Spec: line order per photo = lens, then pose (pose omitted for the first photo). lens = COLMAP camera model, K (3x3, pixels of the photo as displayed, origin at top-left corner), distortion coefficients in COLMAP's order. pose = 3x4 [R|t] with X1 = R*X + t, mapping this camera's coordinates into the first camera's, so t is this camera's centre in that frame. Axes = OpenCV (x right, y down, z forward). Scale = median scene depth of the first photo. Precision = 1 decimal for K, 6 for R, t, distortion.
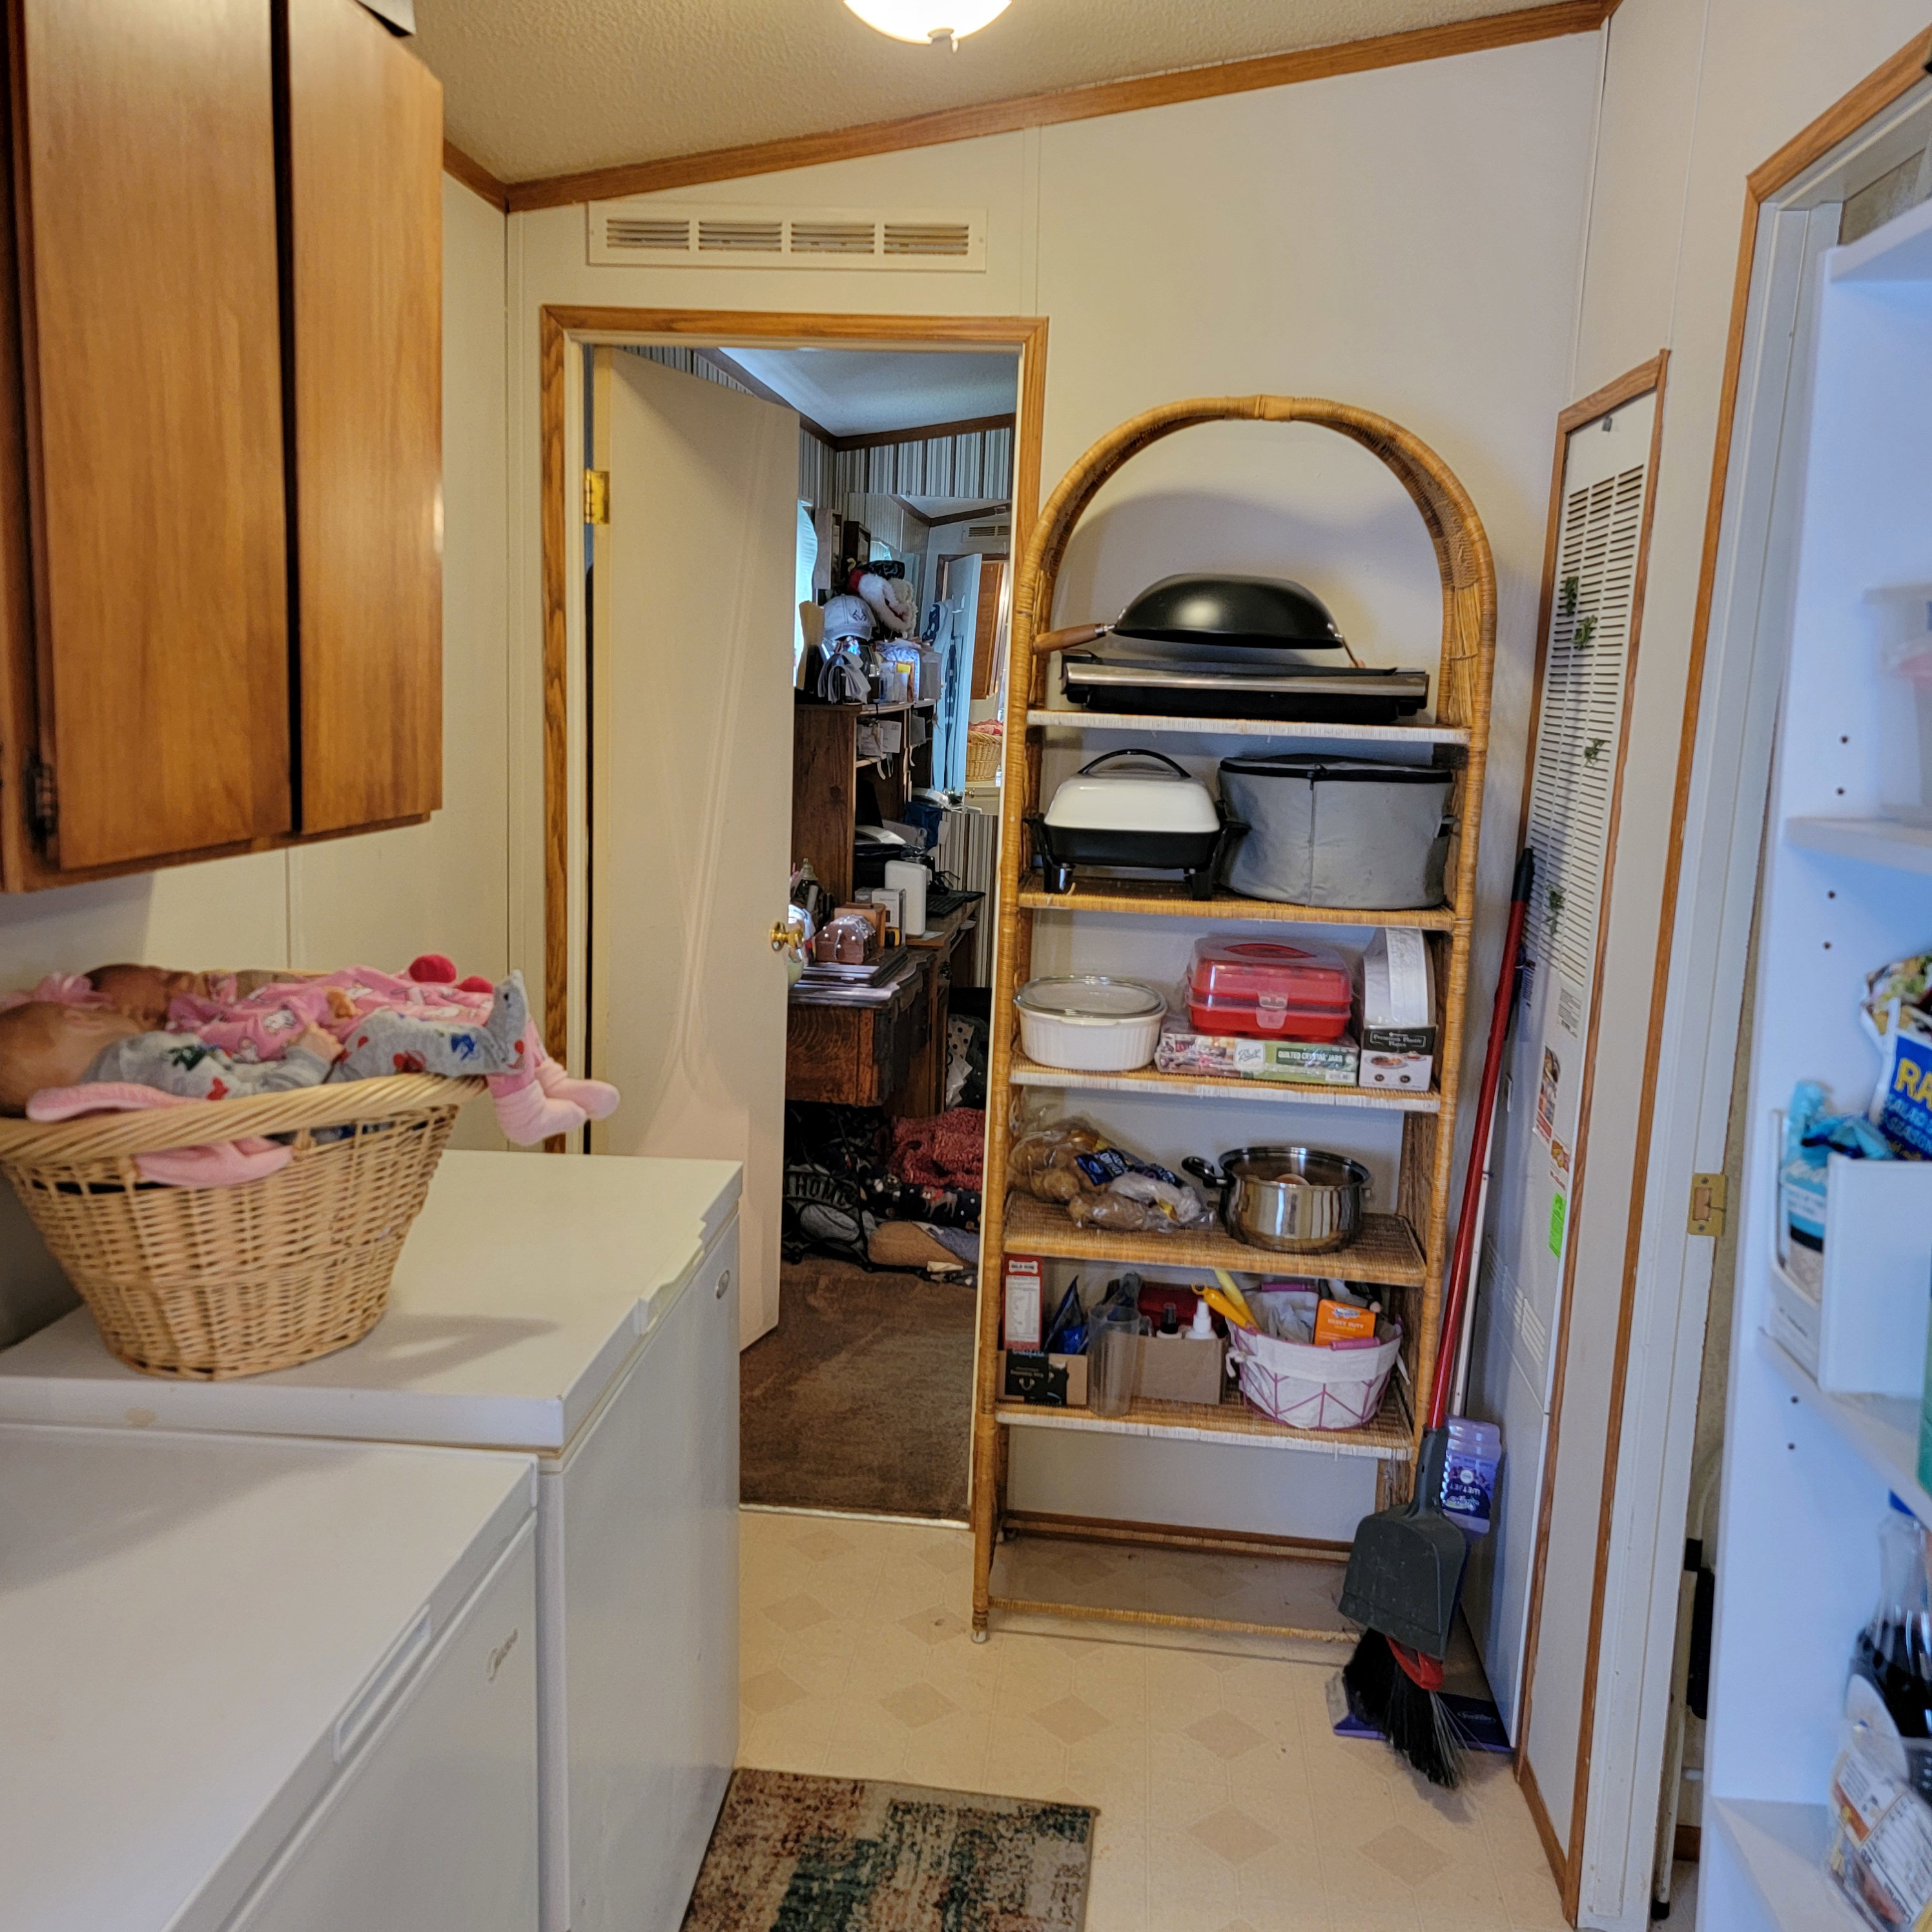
lens RADIAL K [[1771.9, 0, 966.0], [0, 1771.9, 966.0], [0, 0, 1]] dist [0.163153, 0.000336]
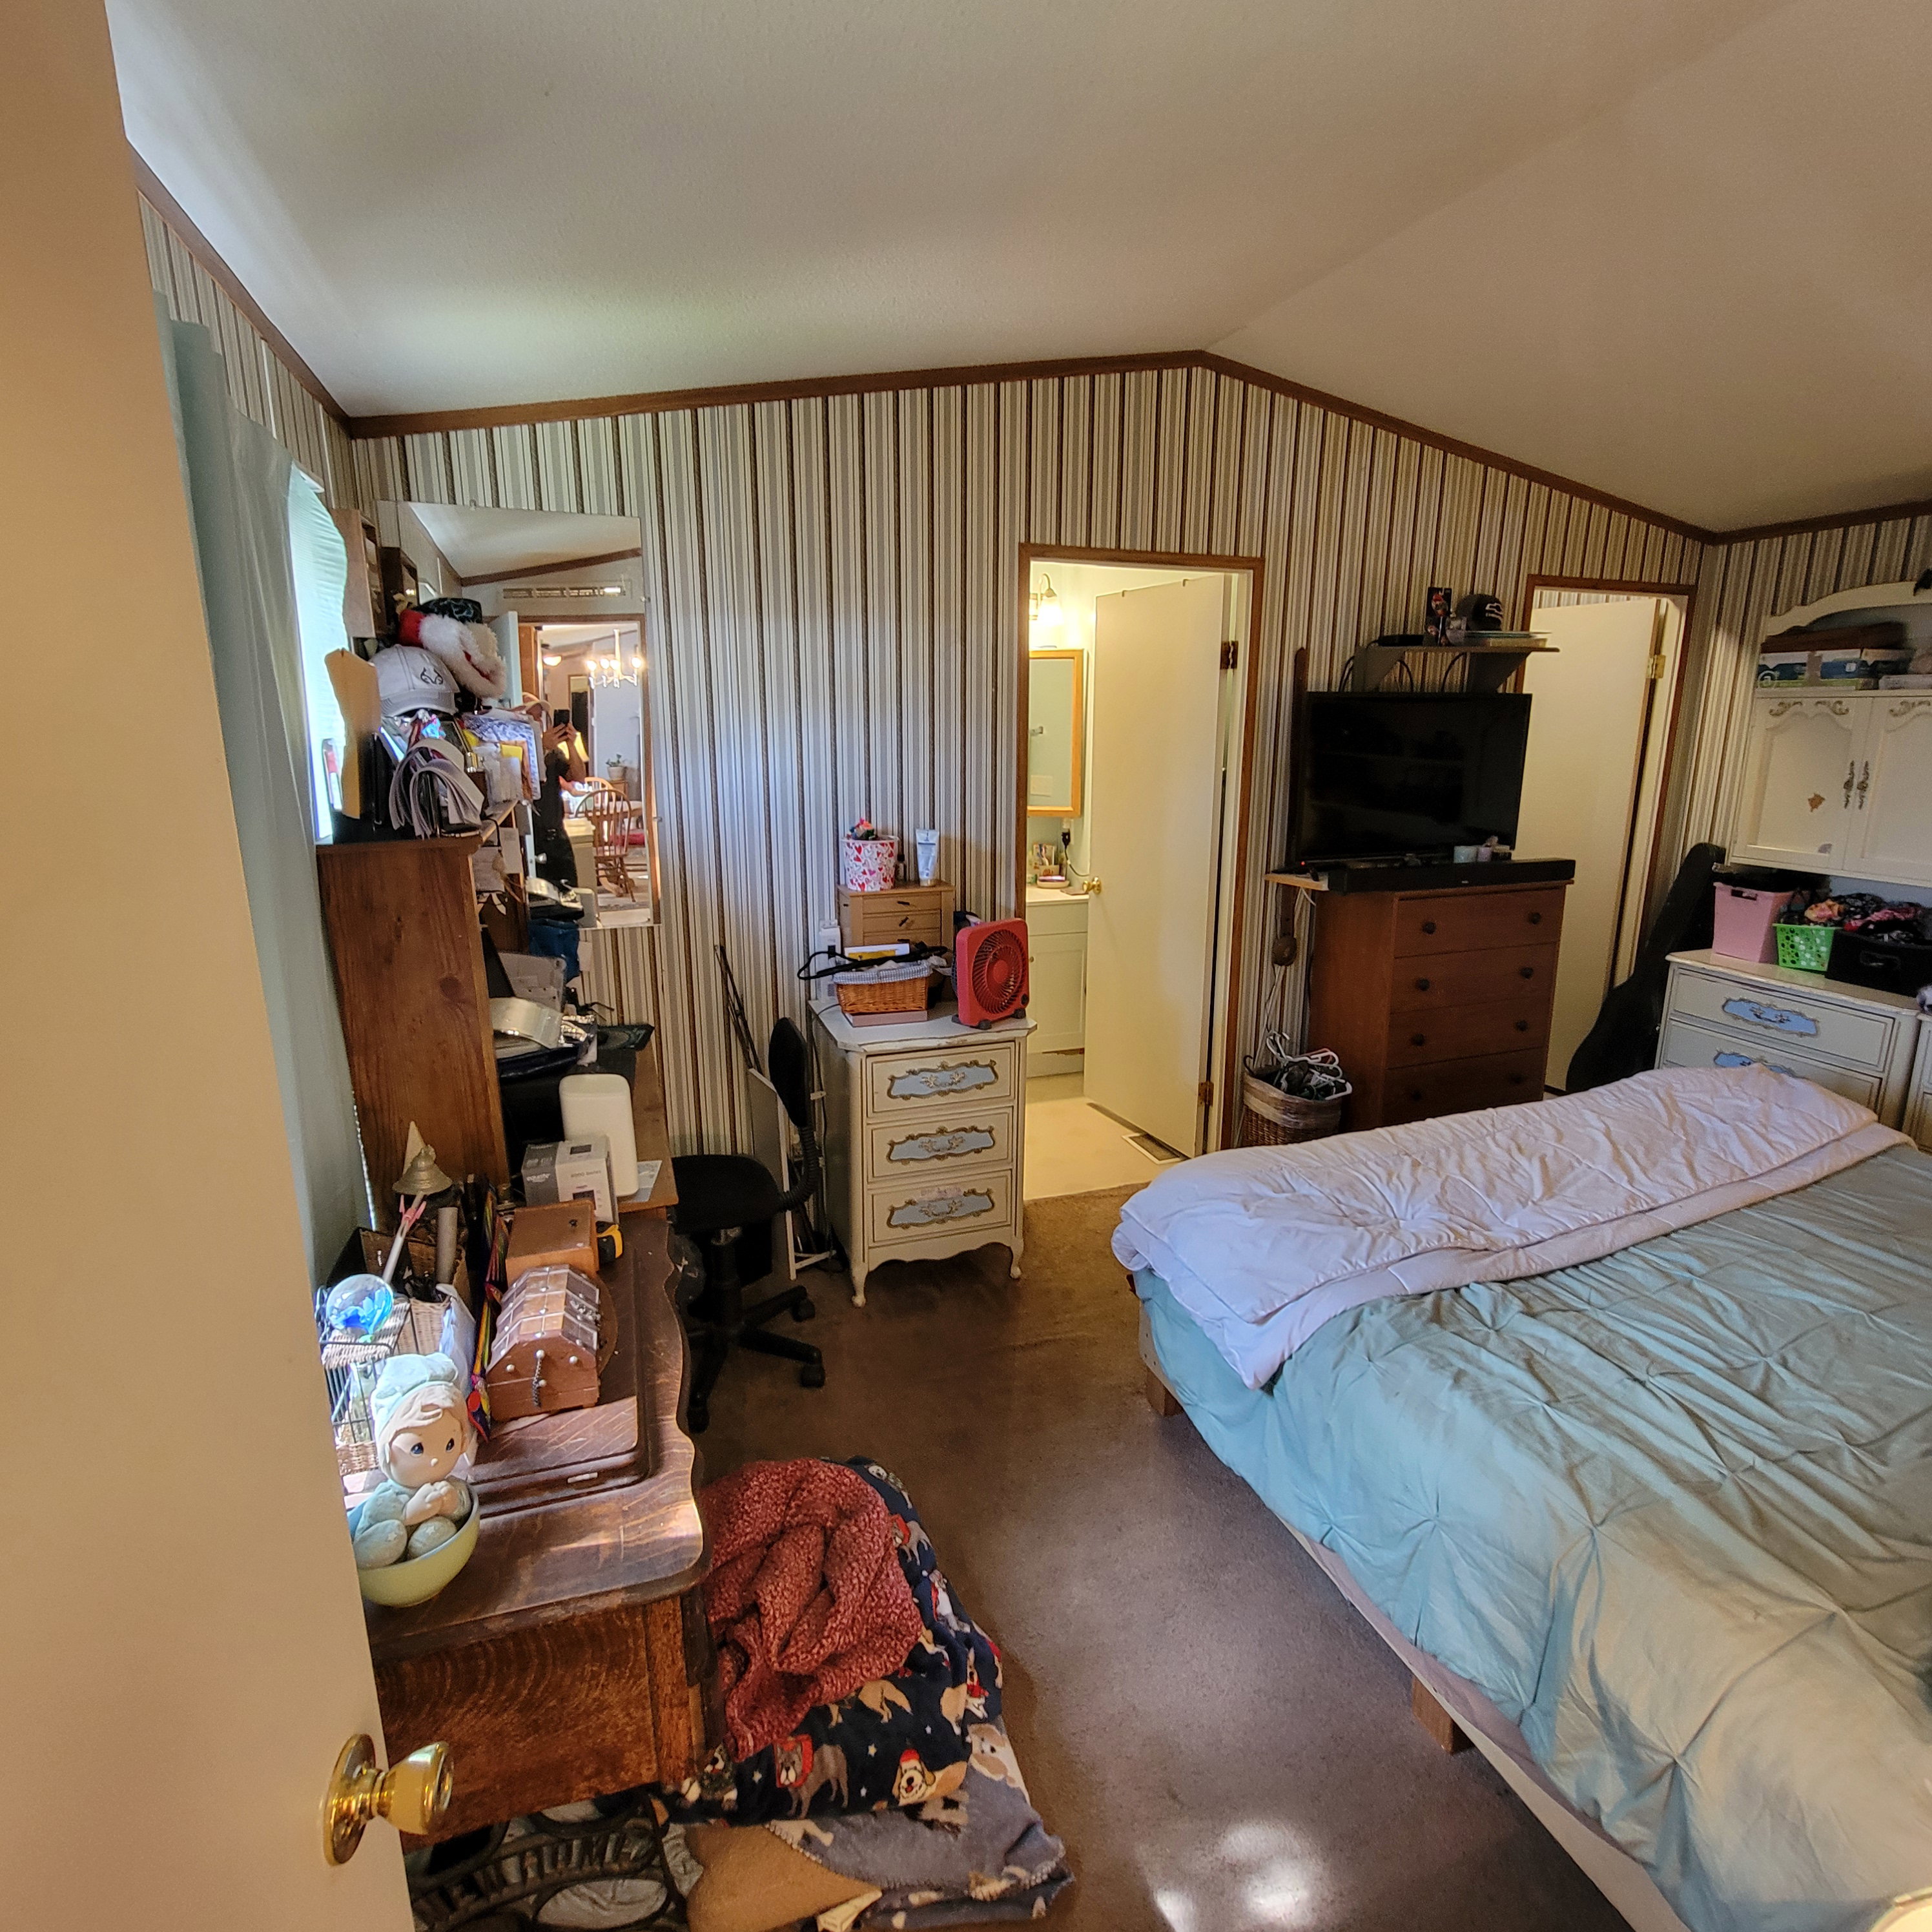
lens RADIAL K [[1069.7, 0, 966.0], [0, 1069.7, 966.0], [0, 0, 1]] dist [-0.004144, -0.000560]
pose [[0.905964, -0.140596, 0.399327, -0.053257], [0.110027, 0.989026, 0.098598, -0.107771], [-0.408807, -0.045390, 0.911491, 0.554365]]
